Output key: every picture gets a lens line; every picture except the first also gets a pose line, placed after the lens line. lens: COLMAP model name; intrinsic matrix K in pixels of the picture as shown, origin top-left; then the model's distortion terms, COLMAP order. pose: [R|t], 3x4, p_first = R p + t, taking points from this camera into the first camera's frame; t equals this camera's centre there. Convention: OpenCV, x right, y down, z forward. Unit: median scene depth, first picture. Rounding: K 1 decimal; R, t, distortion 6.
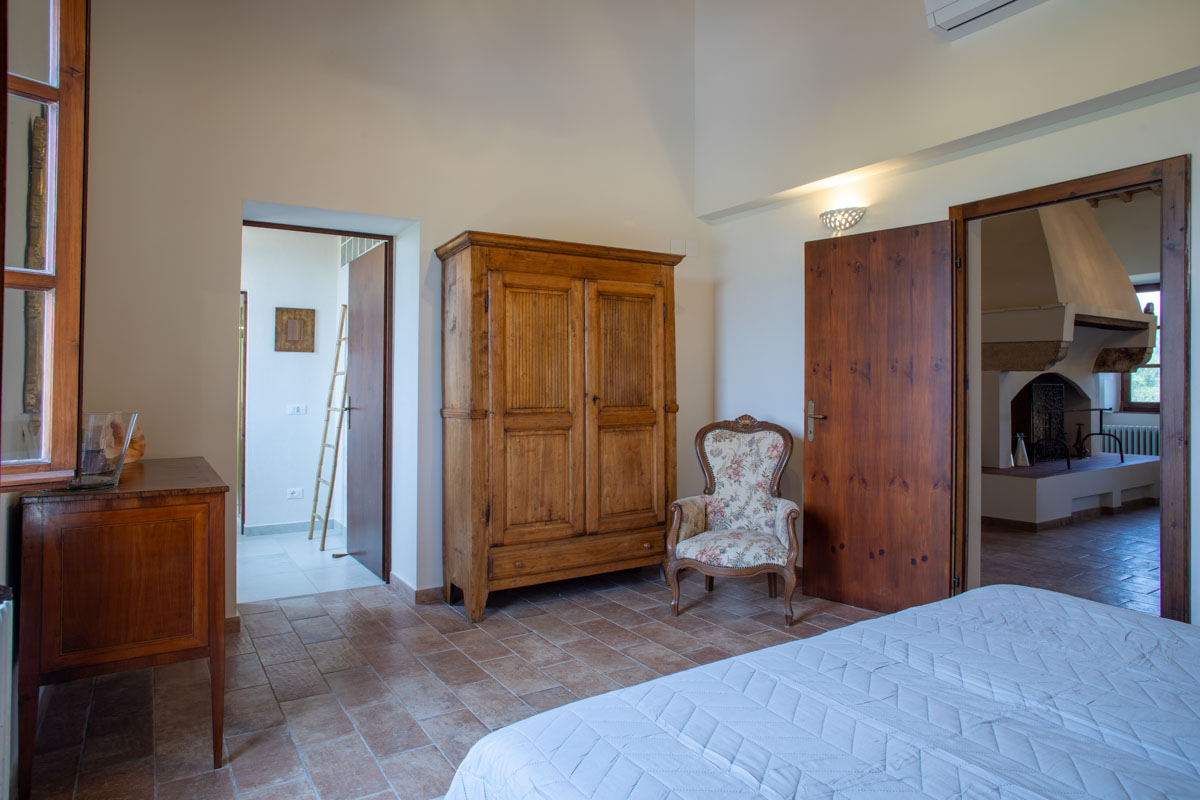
lens RADIAL K [[718.9, 0, 594.9], [0, 718.9, 374.6], [0, 0, 1]] dist [-0.083978, 0.056563]
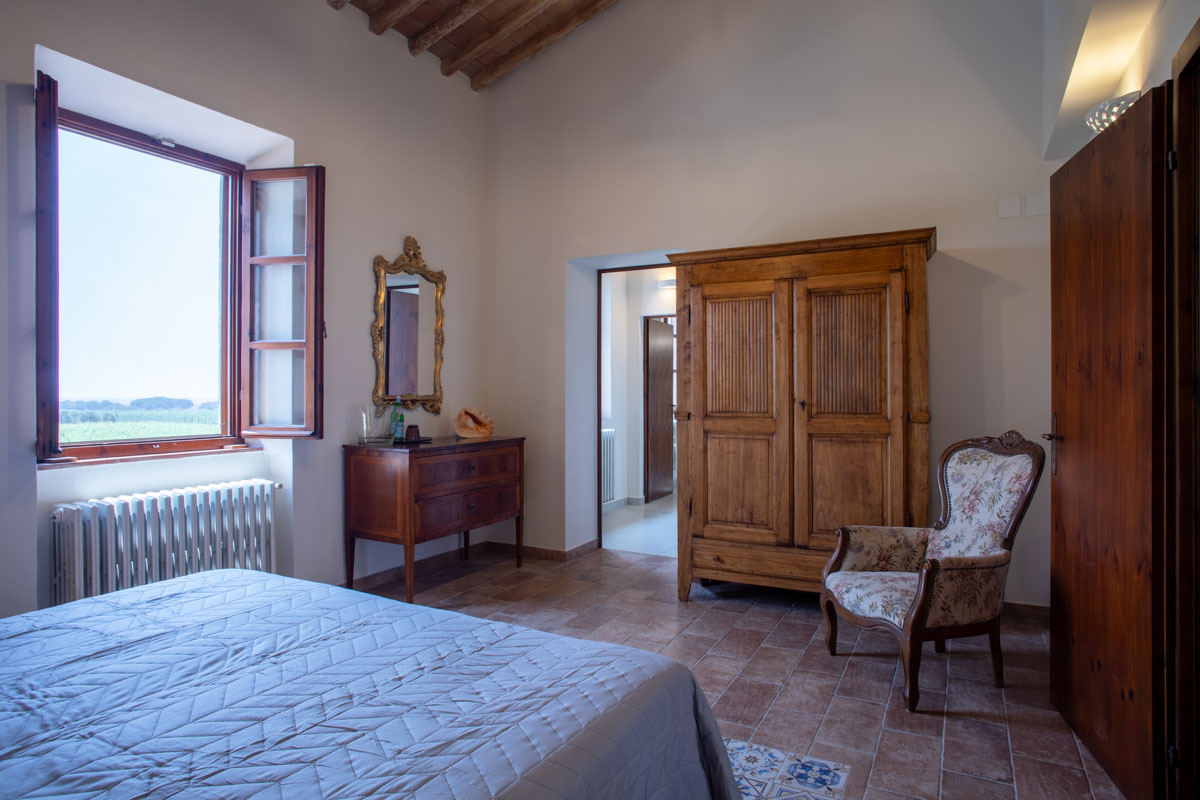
lens RADIAL K [[707.2, 0, 611.9], [0, 707.2, 382.4], [0, 0, 1]] dist [-0.108260, 0.092128]
pose [[0.484786, -0.008474, -0.874592, 0.706755], [0.015280, 0.999883, -0.001217, 0.002156], [0.874499, -0.012774, 0.484858, 0.347380]]
